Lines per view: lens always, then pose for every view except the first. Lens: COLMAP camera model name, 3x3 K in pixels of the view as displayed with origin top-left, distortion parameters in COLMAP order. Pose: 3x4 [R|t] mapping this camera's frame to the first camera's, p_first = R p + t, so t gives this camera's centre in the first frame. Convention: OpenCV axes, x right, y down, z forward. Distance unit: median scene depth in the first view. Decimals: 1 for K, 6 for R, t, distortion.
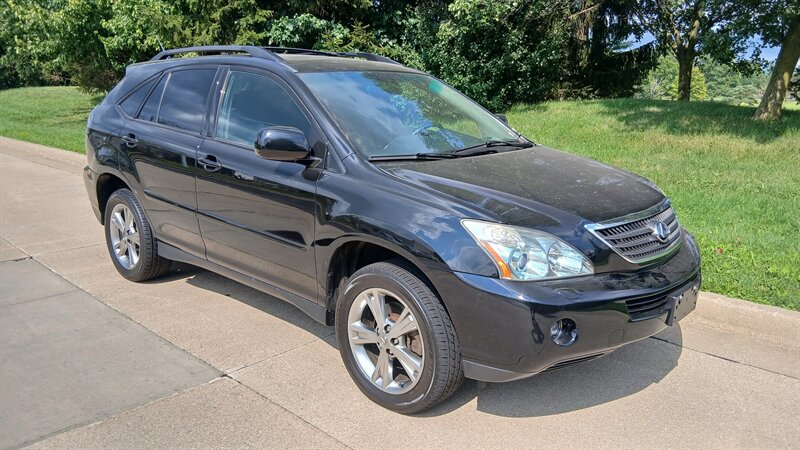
lens RADIAL K [[611.9, 0, 406.8], [0, 611.9, 221.2], [0, 0, 1]] dist [0.106380, -0.185495]
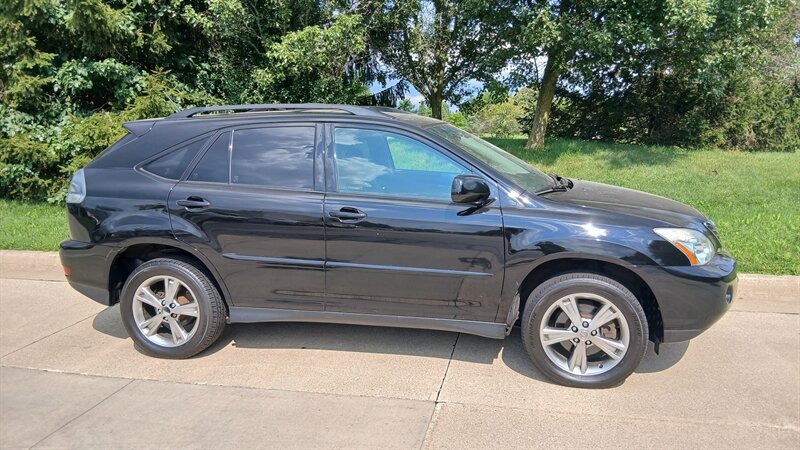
lens RADIAL K [[611.9, 0, 401.4], [0, 611.9, 223.6], [0, 0, 1]] dist [0.106380, -0.185495]
pose [[0.861009, -0.112797, 0.495924, -0.355218], [0.139741, 0.990035, -0.017434, -0.023080], [-0.489016, 0.084312, 0.868191, 0.021023]]
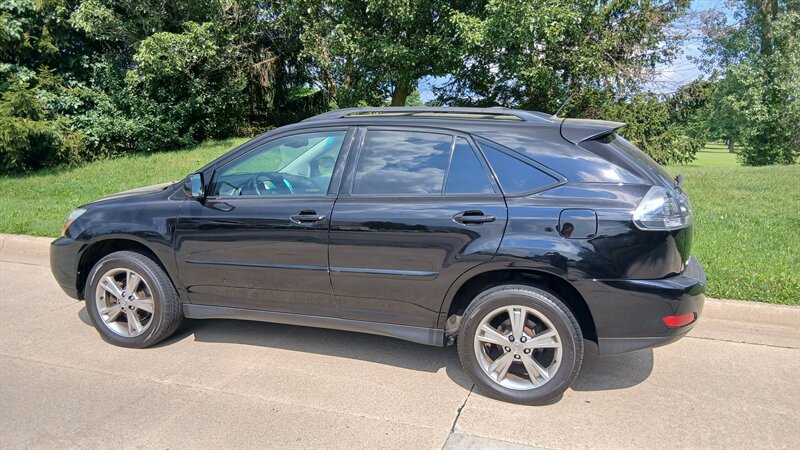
lens RADIAL K [[611.9, 0, 399.3], [0, 611.9, 220.1], [0, 0, 1]] dist [0.106380, -0.185495]
pose [[0.907981, -0.066288, 0.413735, 0.024496], [0.088880, 0.995407, -0.035574, 0.044960], [-0.409477, 0.069073, 0.909702, -0.271786]]
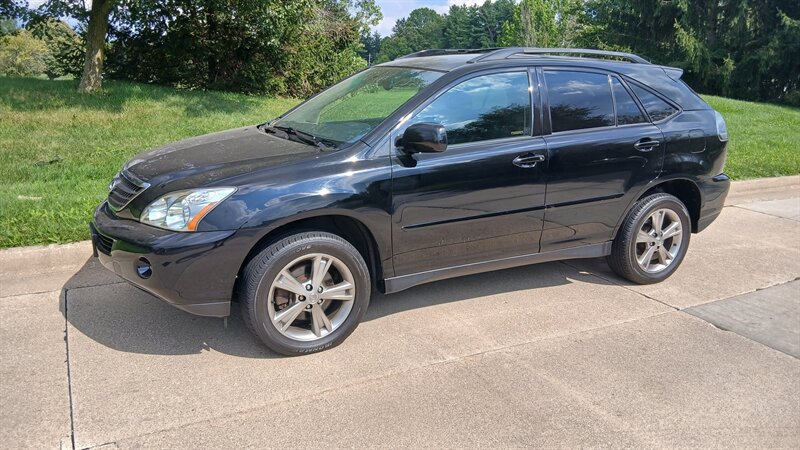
lens RADIAL K [[611.9, 0, 403.4], [0, 611.9, 225.3], [0, 0, 1]] dist [0.106380, -0.185495]
pose [[0.322532, -0.238699, 0.915967, -0.335254], [0.185037, 0.964912, 0.186298, -0.040424], [-0.928297, 0.109401, 0.355383, 0.126204]]
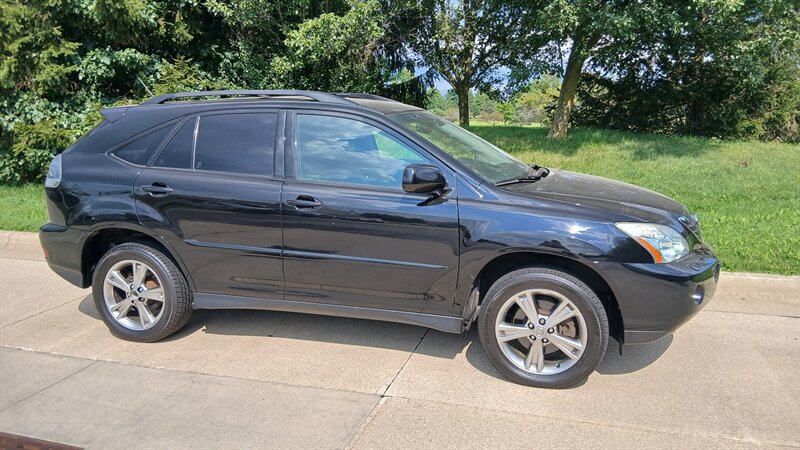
lens RADIAL K [[611.9, 0, 395.3], [0, 611.9, 225.3], [0, 0, 1]] dist [0.106380, -0.185495]
pose [[0.902982, -0.105298, 0.416576, -0.285726], [0.120429, 0.992670, -0.010127, -0.013435], [-0.412456, 0.059312, 0.909045, 0.000161]]
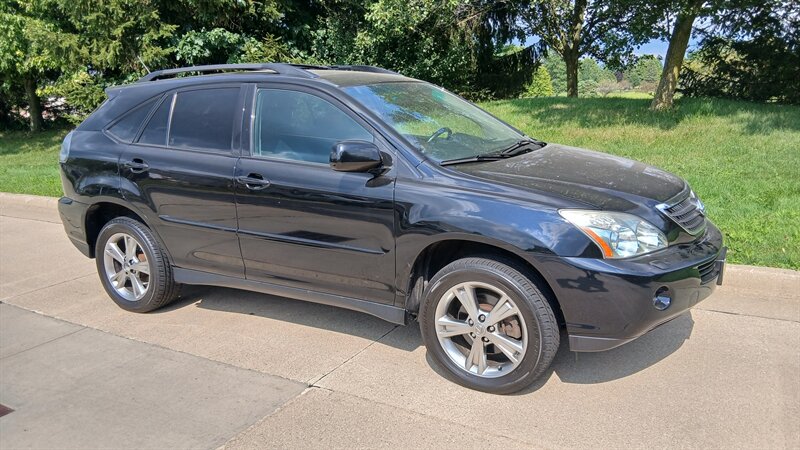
lens RADIAL K [[611.9, 0, 402.1], [0, 611.9, 226.6], [0, 0, 1]] dist [0.106380, -0.185495]
pose [[0.975741, -0.093331, 0.198039, -0.134403], [0.094049, 0.995551, 0.005800, -0.001889], [-0.197699, 0.012966, 0.980177, -0.012455]]
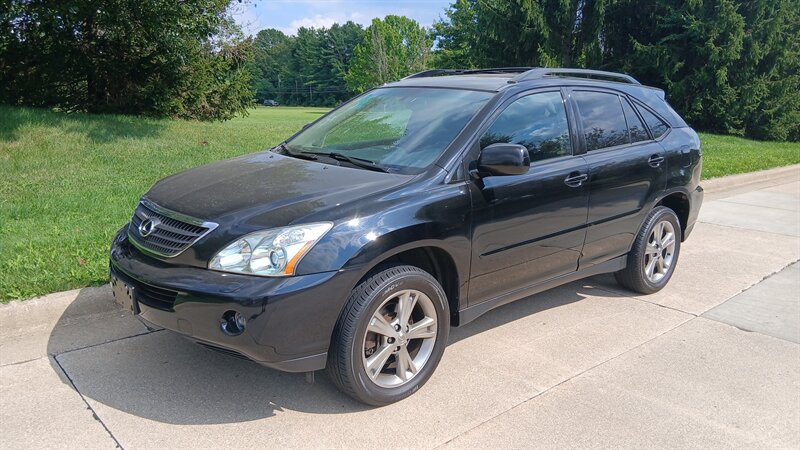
lens RADIAL K [[611.9, 0, 402.4], [0, 611.9, 214.5], [0, 0, 1]] dist [0.106380, -0.185495]
pose [[0.087171, -0.203856, 0.975112, -0.339268], [0.194011, 0.963570, 0.184099, -0.070991], [-0.977119, 0.173135, 0.123546, 0.281106]]
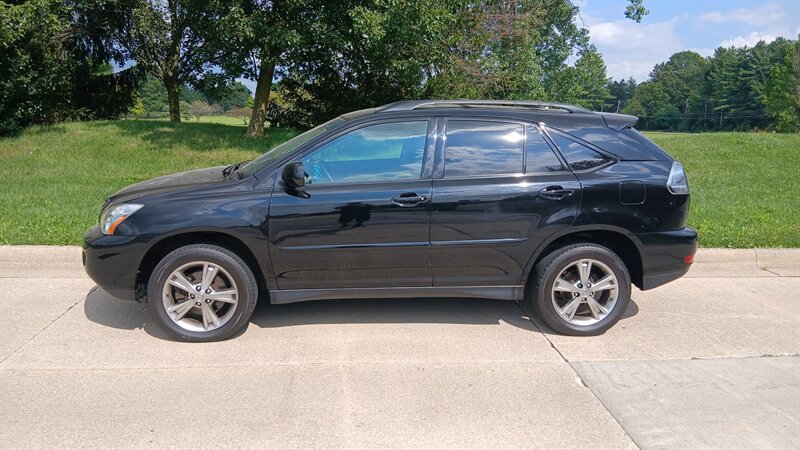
lens RADIAL K [[611.9, 0, 400.9], [0, 611.9, 213.3], [0, 0, 1]] dist [0.106380, -0.185495]
pose [[0.668575, -0.122362, 0.733508, -0.246859], [0.147799, 0.988556, 0.030194, 0.013669], [-0.728809, 0.088225, 0.679009, -0.162649]]
